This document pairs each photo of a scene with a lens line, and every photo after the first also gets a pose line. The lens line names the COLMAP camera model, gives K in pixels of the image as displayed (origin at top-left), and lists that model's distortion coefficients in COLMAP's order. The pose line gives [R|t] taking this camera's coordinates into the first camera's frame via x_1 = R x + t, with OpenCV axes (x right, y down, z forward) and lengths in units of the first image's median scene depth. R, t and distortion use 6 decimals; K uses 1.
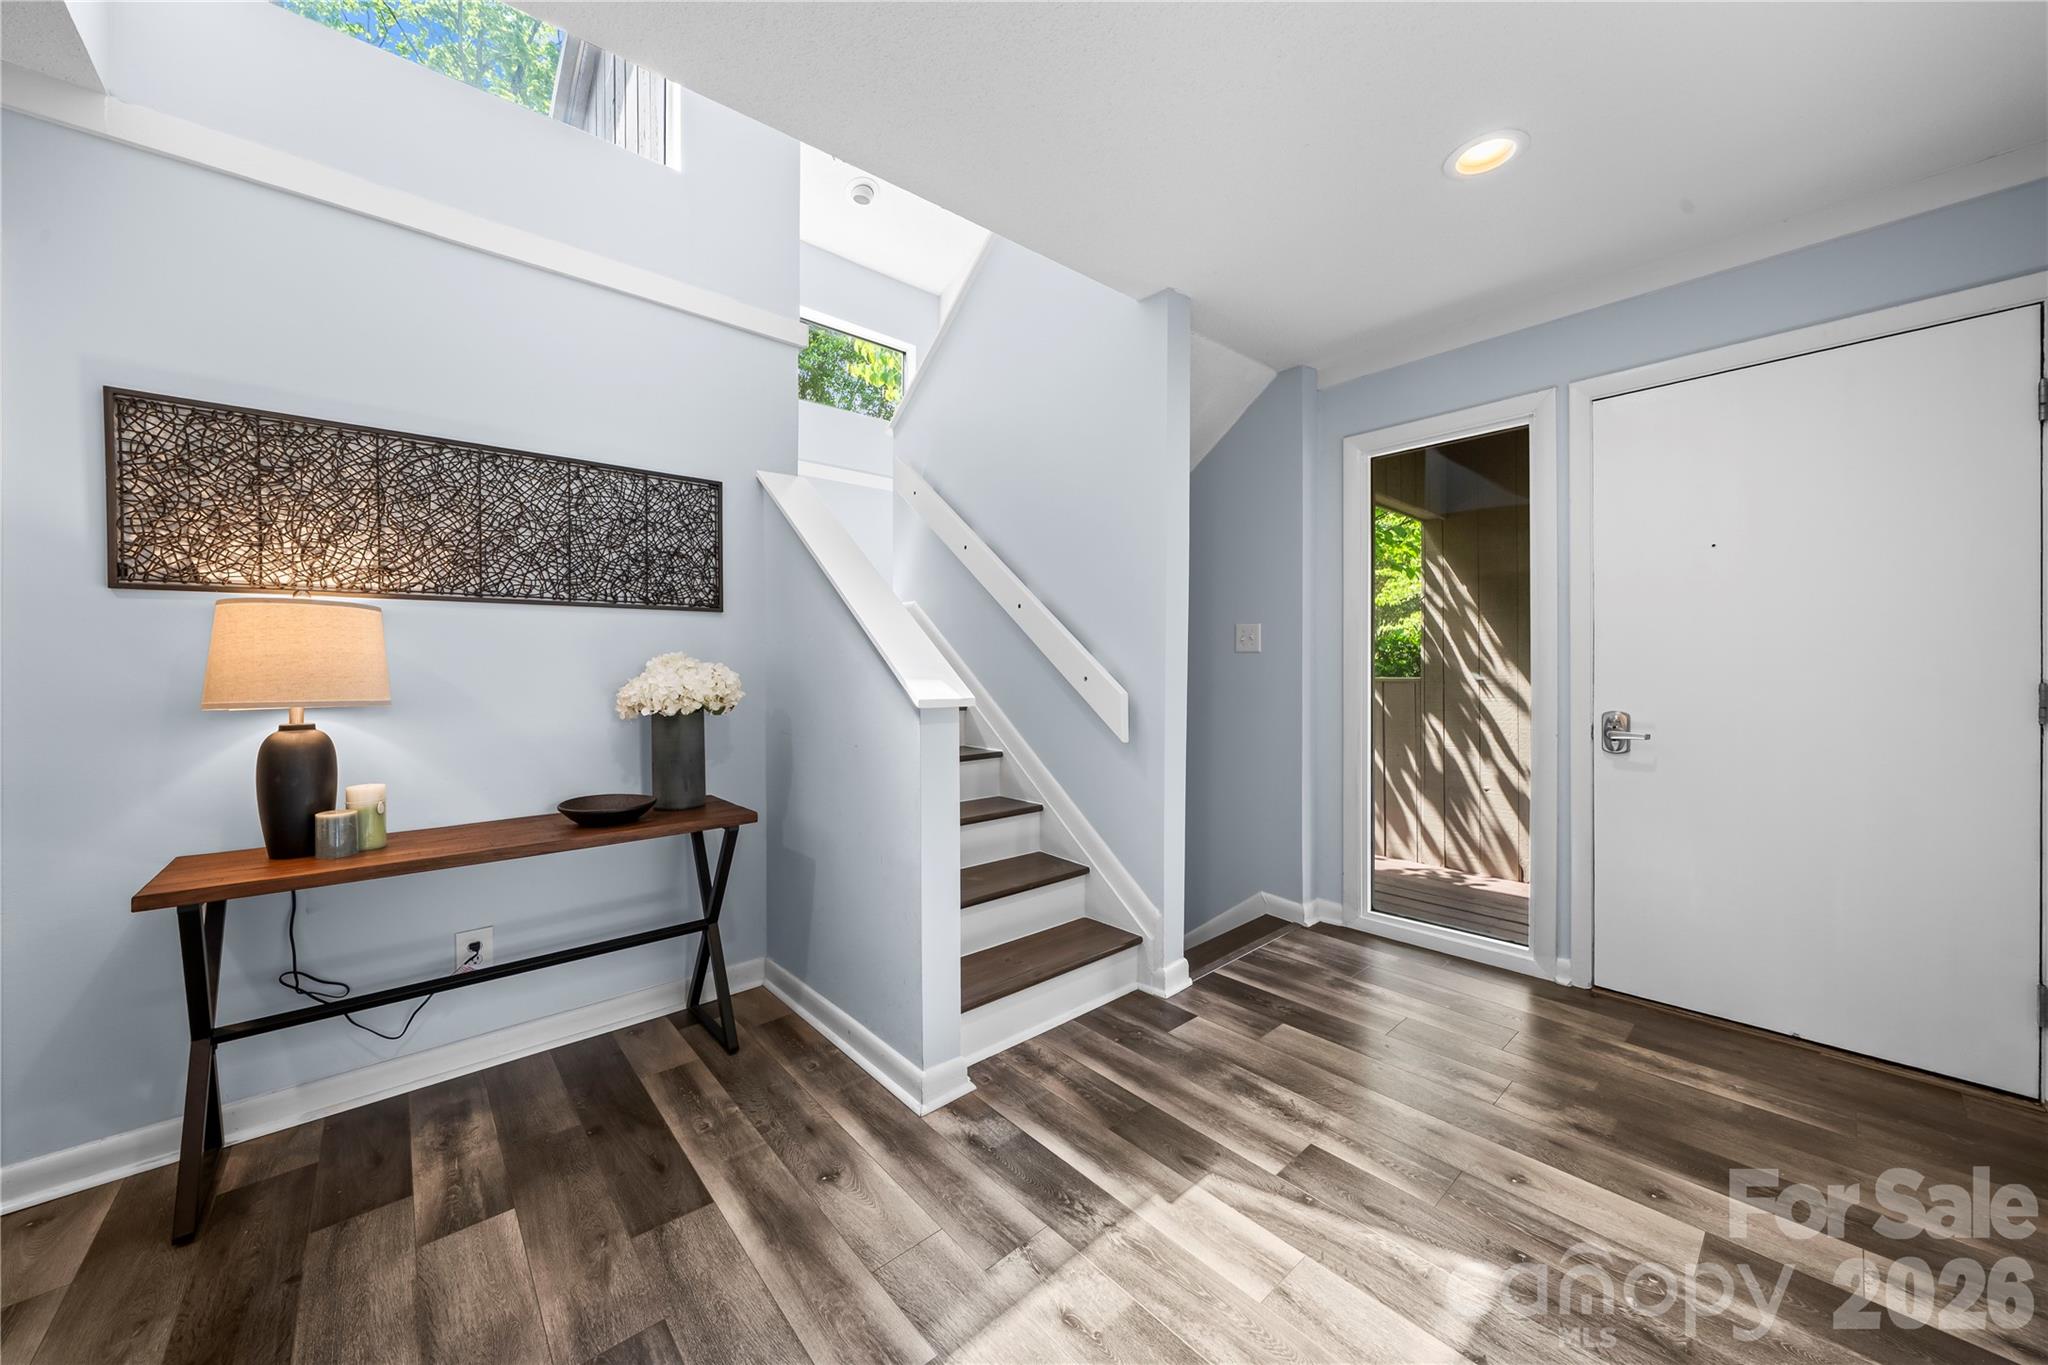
lens RADIAL K [[738.6, 0, 1019.6], [0, 738.6, 662.7], [0, 0, 1]] dist [-0.005819, 0.000966]
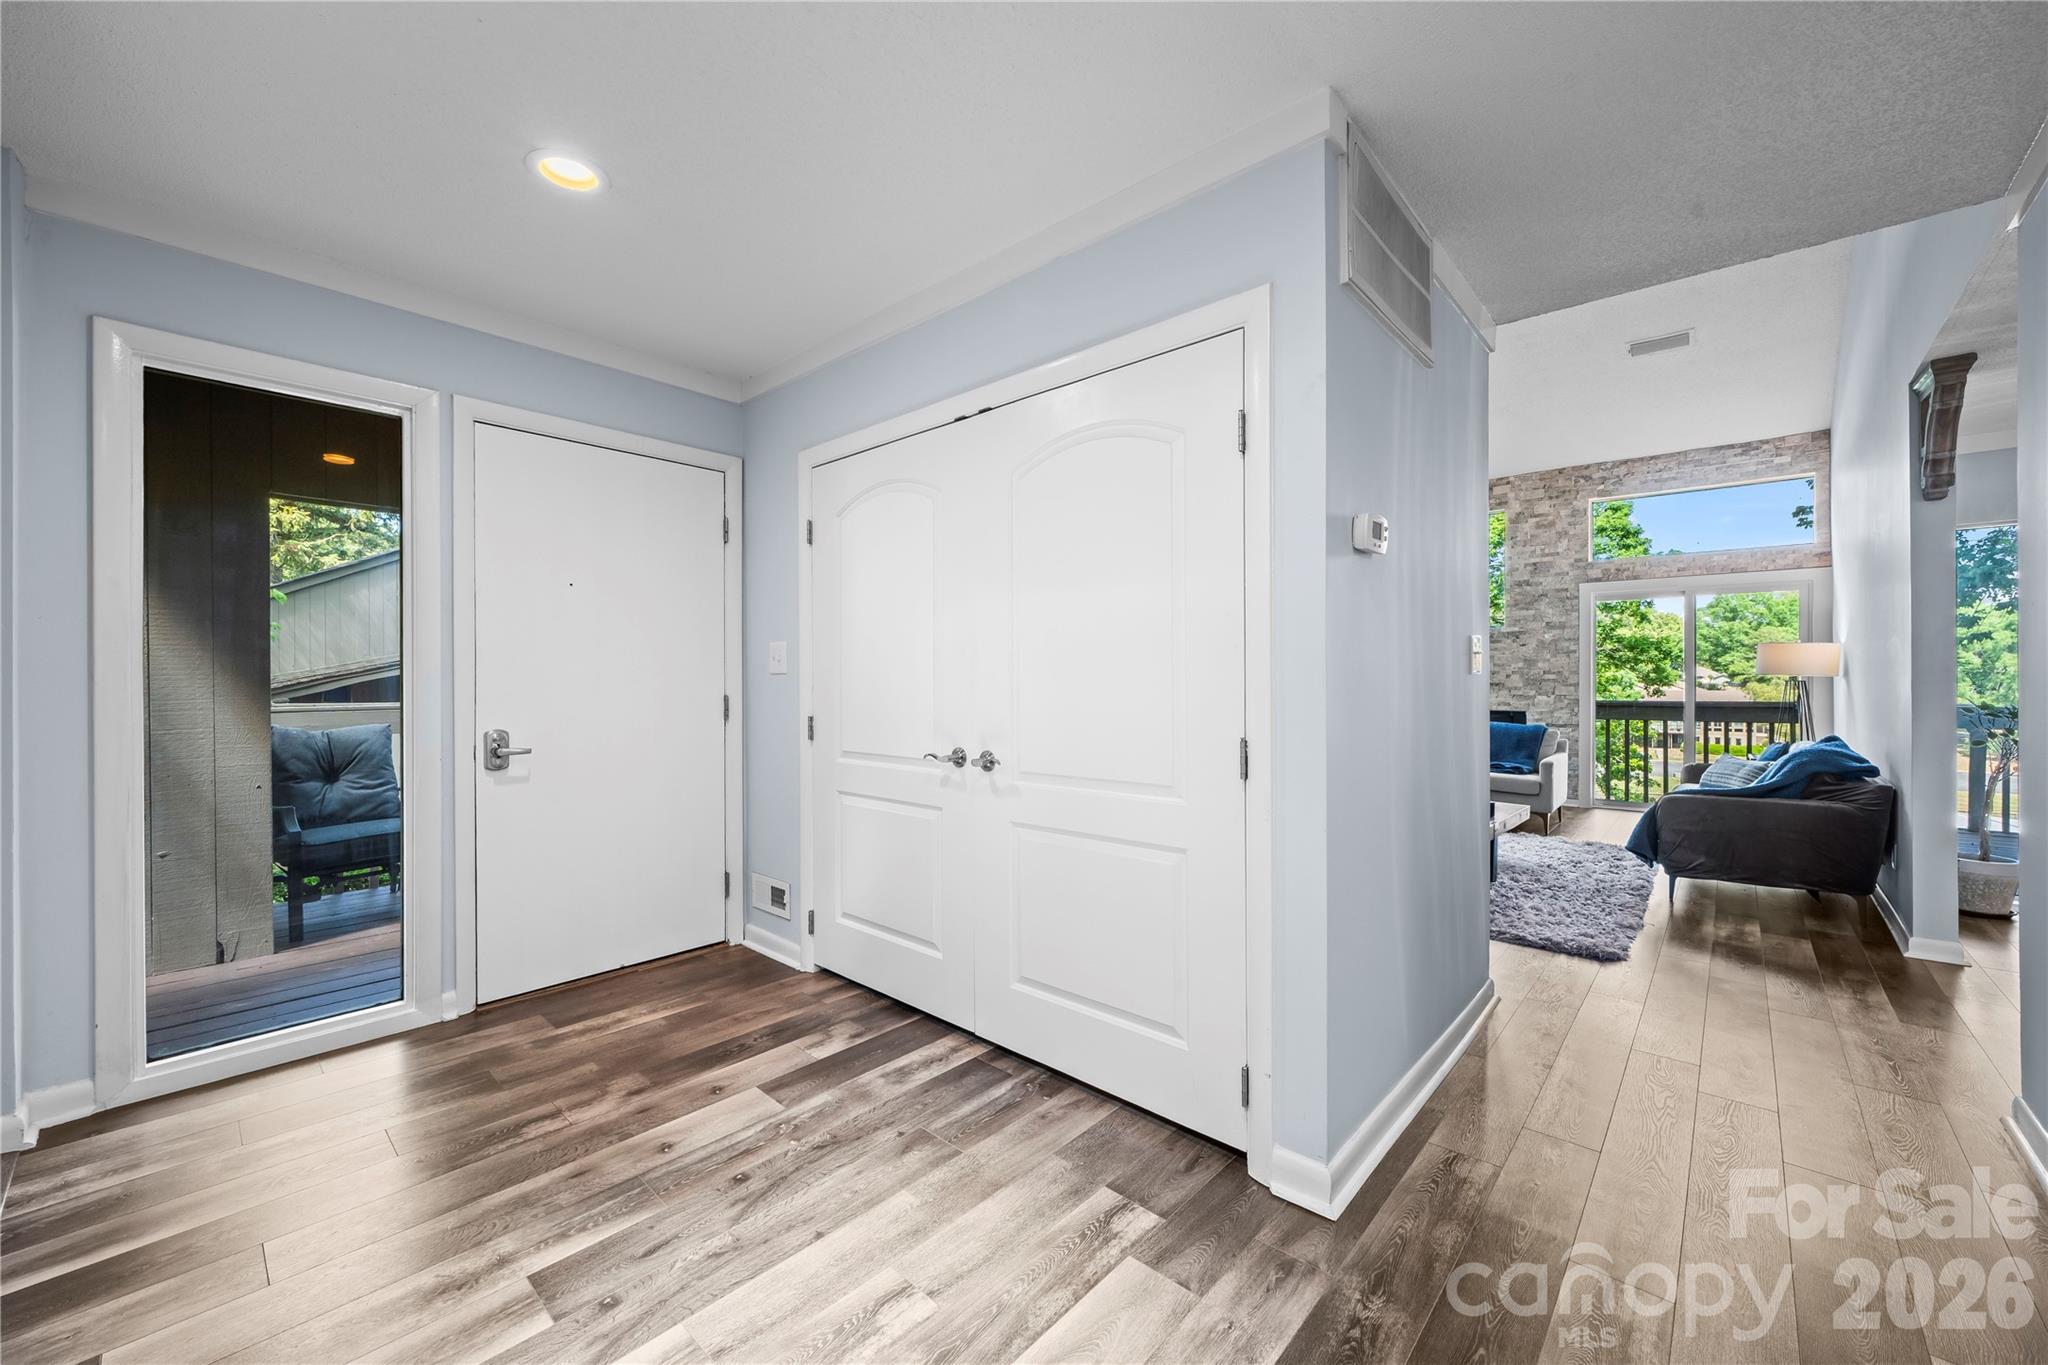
lens RADIAL K [[786.6, 0, 1015.1], [0, 786.6, 682.5], [0, 0, 1]] dist [-0.010558, 0.000203]
pose [[-0.117076, 0.003549, 0.993117, -0.489188], [-0.001622, 0.999992, -0.003765, 0.003139], [-0.993122, -0.002052, -0.117069, 0.537155]]
